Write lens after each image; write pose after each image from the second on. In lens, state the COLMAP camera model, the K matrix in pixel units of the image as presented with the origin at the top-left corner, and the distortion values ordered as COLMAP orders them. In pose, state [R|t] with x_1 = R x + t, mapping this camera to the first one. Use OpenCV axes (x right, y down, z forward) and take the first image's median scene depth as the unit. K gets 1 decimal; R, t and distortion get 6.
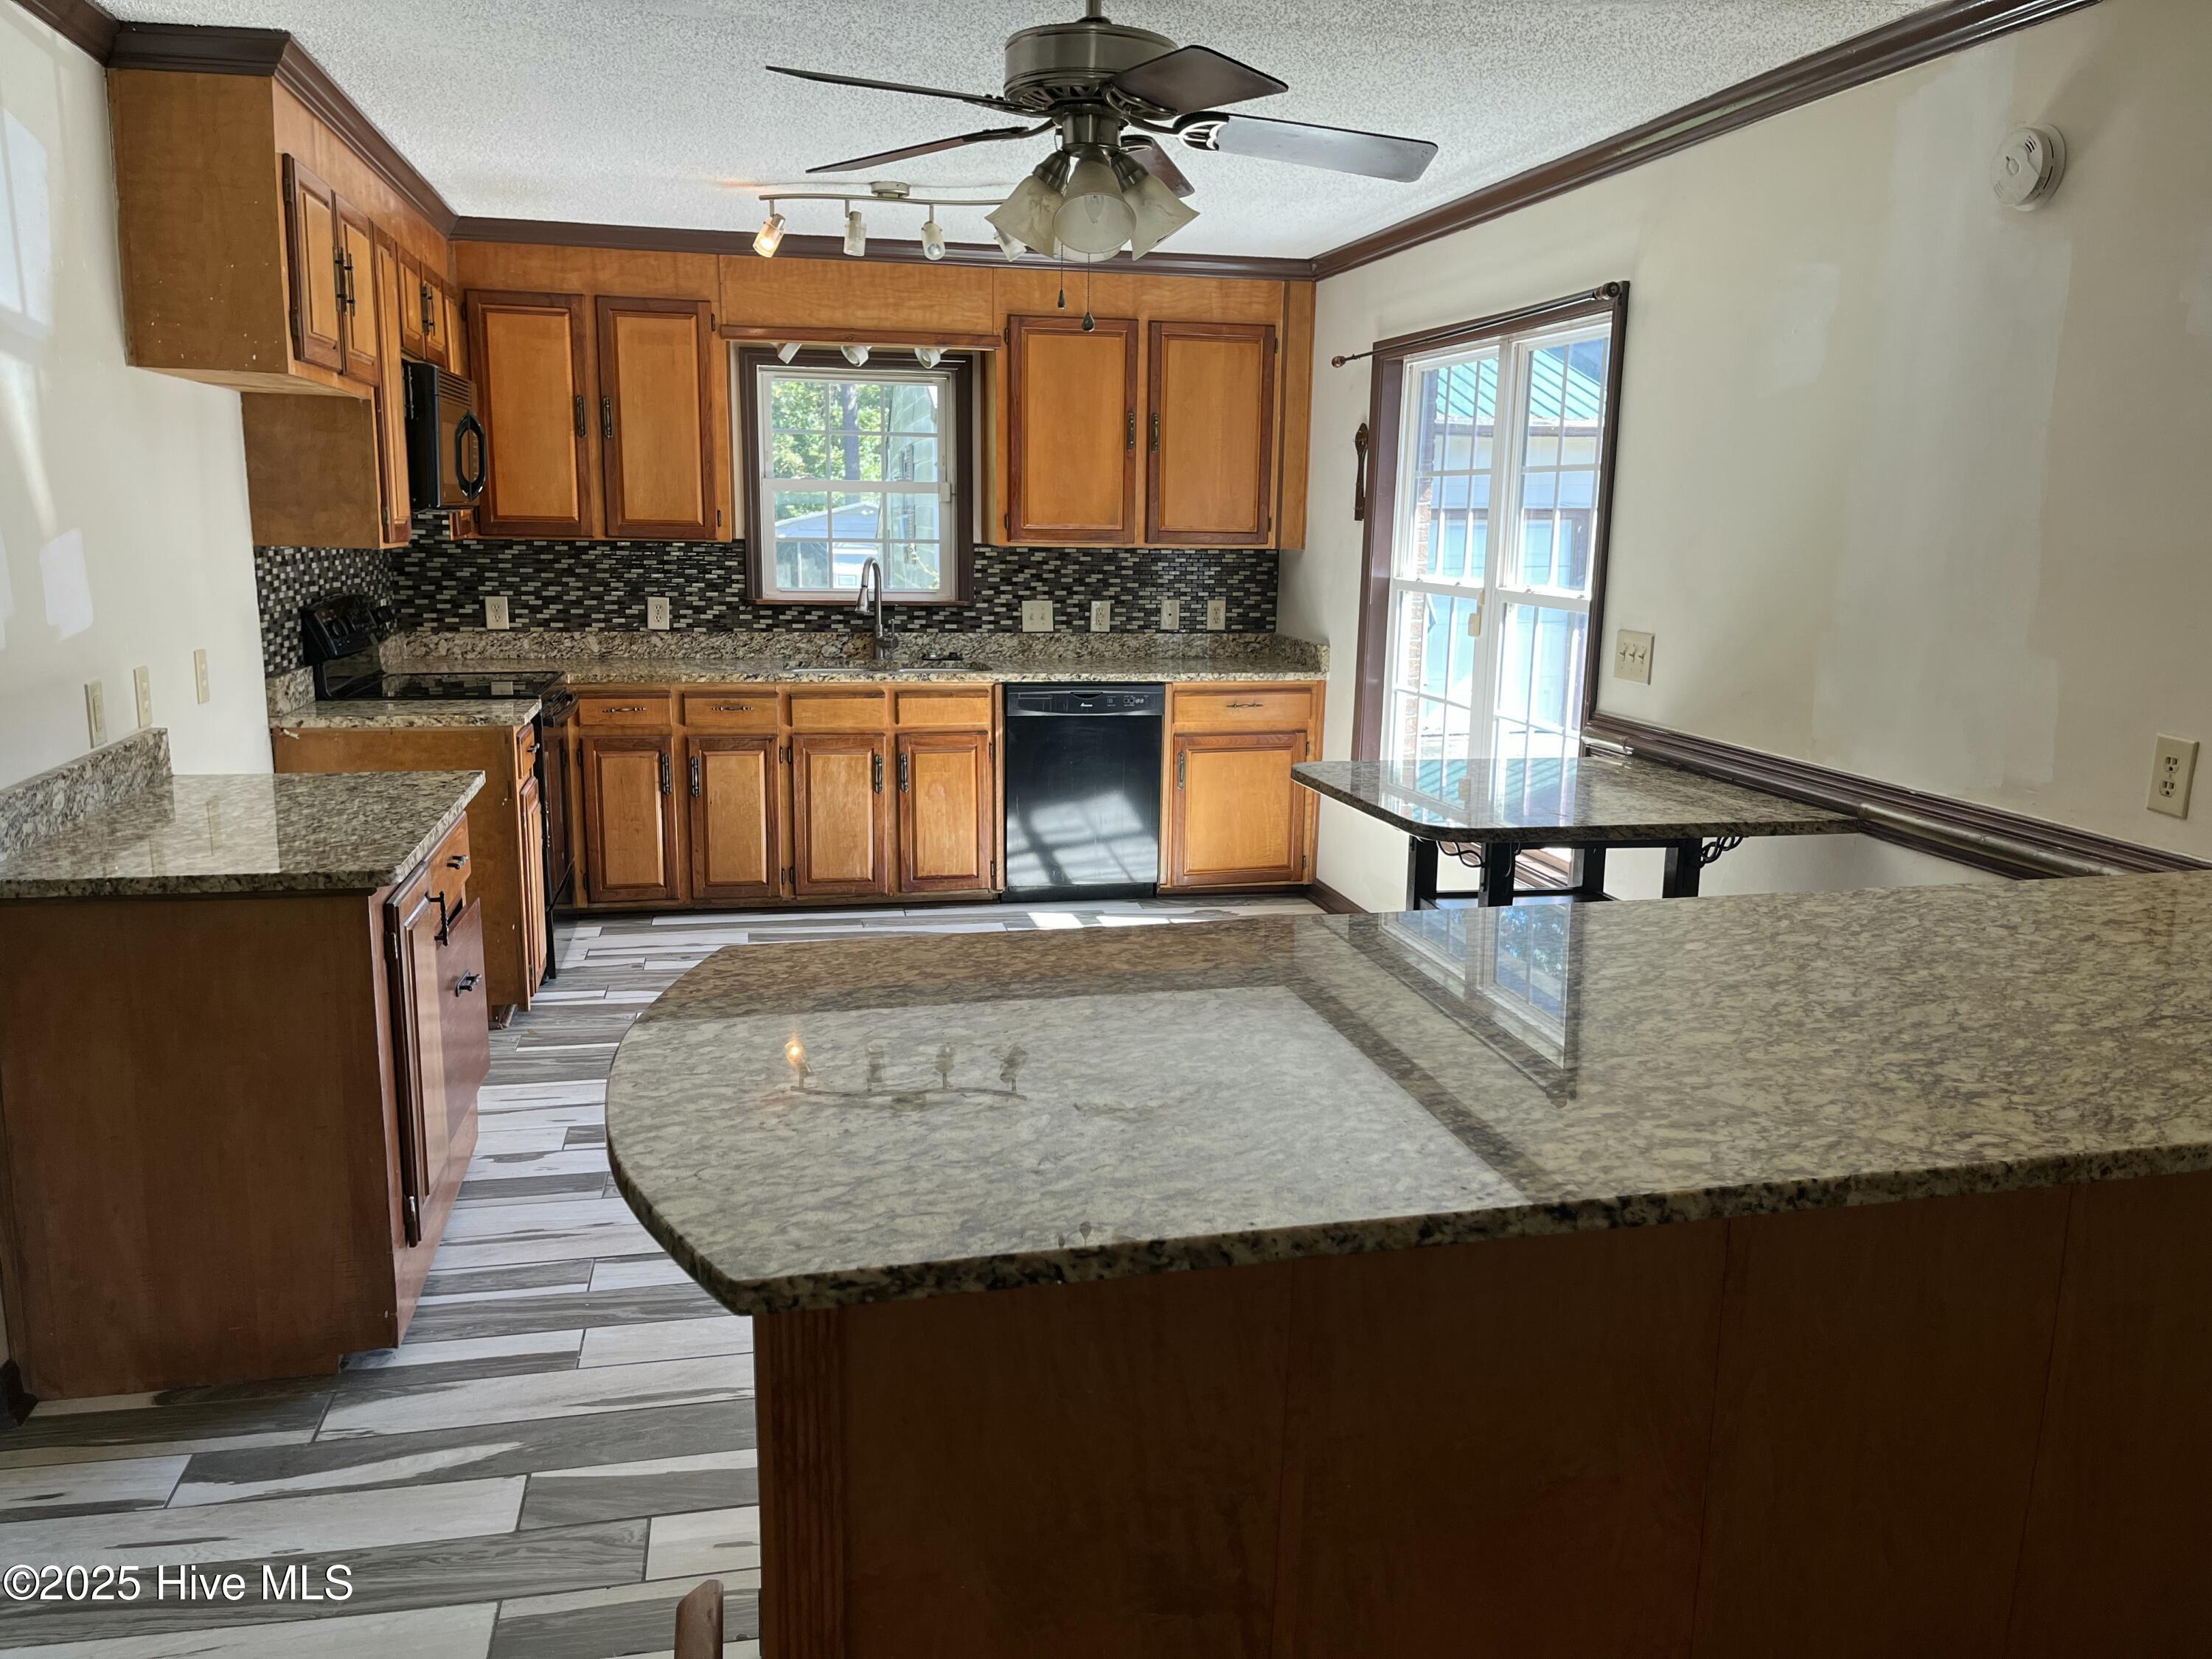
lens RADIAL K [[1660.6, 0, 1105.8], [0, 1660.6, 832.5], [0, 0, 1]] dist [0.040489, 0.000438]
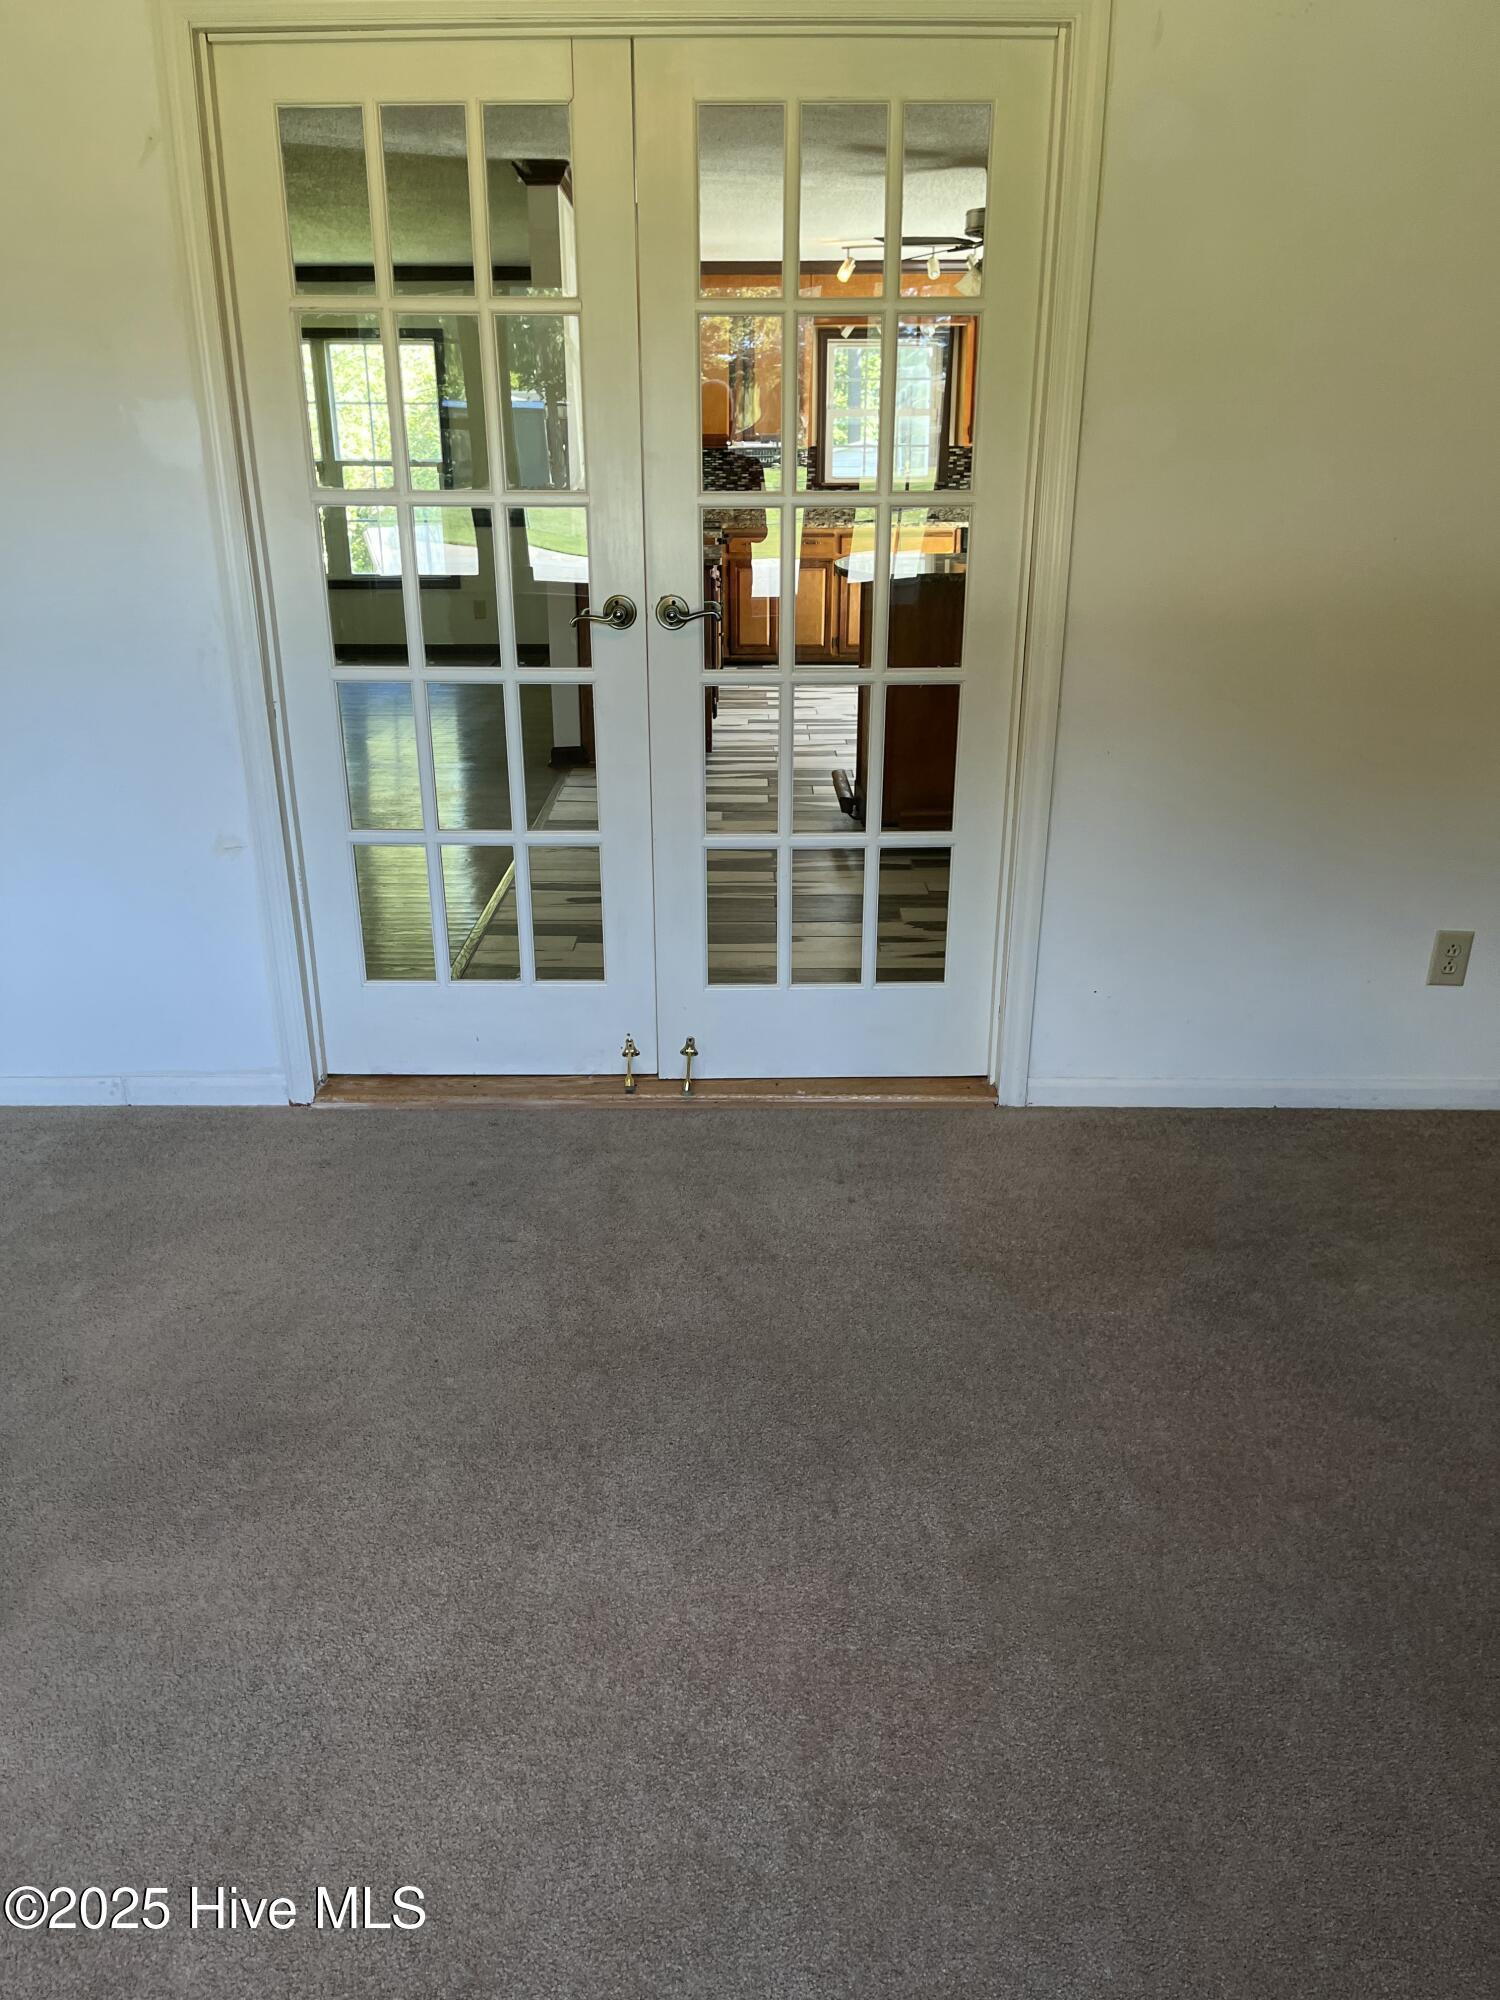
lens RADIAL K [[1501.4, 0, 740.6], [0, 1501.4, 999.5], [0, 0, 1]] dist [0.040489, 0.000438]
pose [[0.976731, 0.057572, -0.206595, 0.066288], [-0.024956, 0.987262, 0.157134, 0.153018], [0.213010, -0.148322, 0.965726, -0.642779]]
